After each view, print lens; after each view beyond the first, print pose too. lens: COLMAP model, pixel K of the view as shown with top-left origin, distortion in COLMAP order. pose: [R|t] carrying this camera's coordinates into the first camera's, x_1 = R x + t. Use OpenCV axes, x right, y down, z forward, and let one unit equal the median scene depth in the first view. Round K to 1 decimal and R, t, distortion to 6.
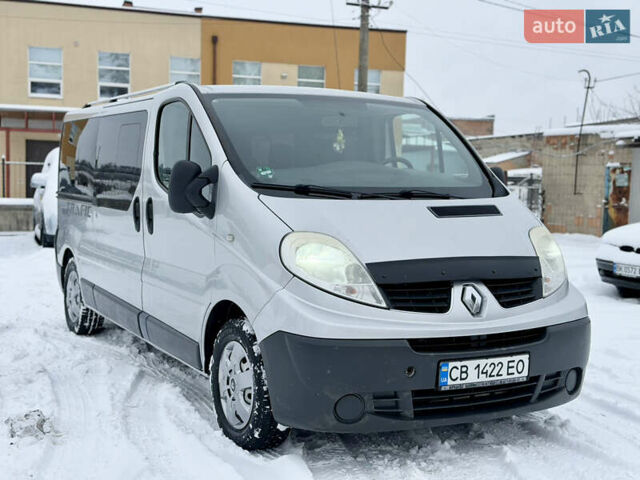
lens RADIAL K [[884.6, 0, 316.1], [0, 884.6, 240.4], [0, 0, 1]] dist [0.128219, -0.071392]
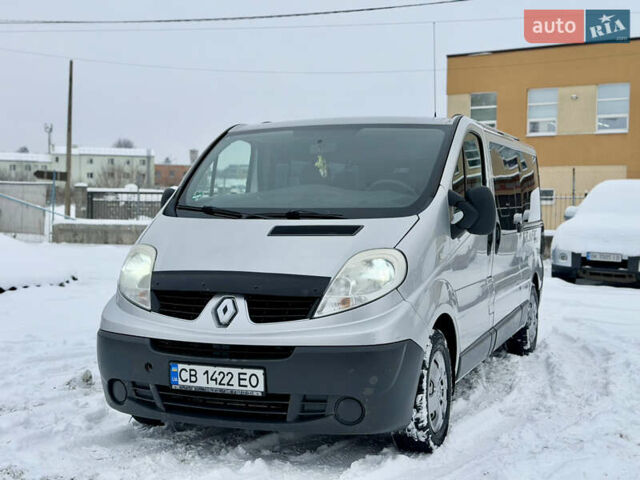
lens RADIAL K [[884.6, 0, 316.1], [0, 884.6, 240.4], [0, 0, 1]] dist [0.128219, -0.071392]
pose [[0.647402, 0.015048, -0.762000, 1.041638], [-0.046979, 0.998692, -0.020191, -0.001814], [0.760699, 0.048870, 0.647262, 0.385494]]
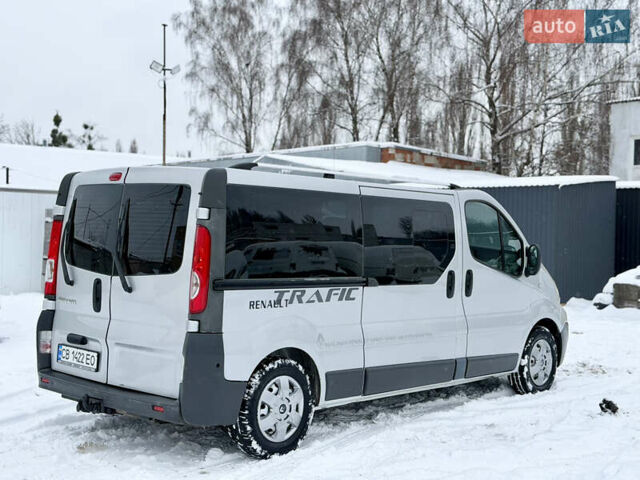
lens RADIAL K [[884.2, 0, 320.6], [0, 884.2, 238.1], [0, 0, 1]] dist [0.141915, -0.175726]
pose [[-0.325634, -0.037522, 0.944751, -1.816558], [0.032689, 0.998168, 0.050910, -0.225944], [-0.944931, 0.047461, -0.323811, 2.154889]]
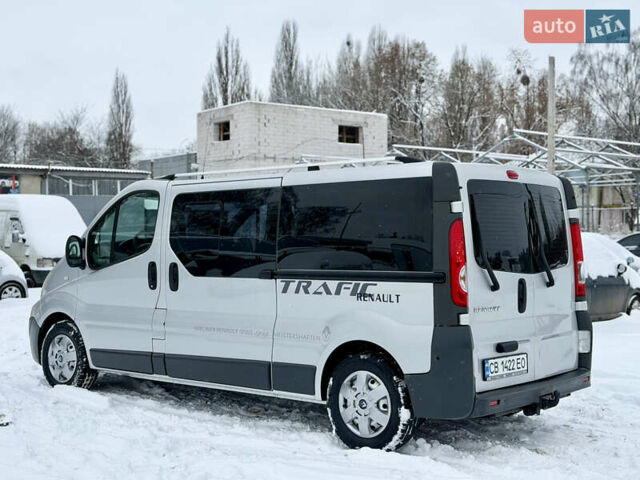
lens RADIAL K [[884.6, 0, 316.1], [0, 884.6, 240.4], [0, 0, 1]] dist [0.128219, -0.071392]
pose [[-0.934425, -0.017317, -0.355739, 0.461370], [-0.040938, 0.997419, 0.058980, -0.229215], [0.353800, 0.069676, -0.932722, 3.224174]]
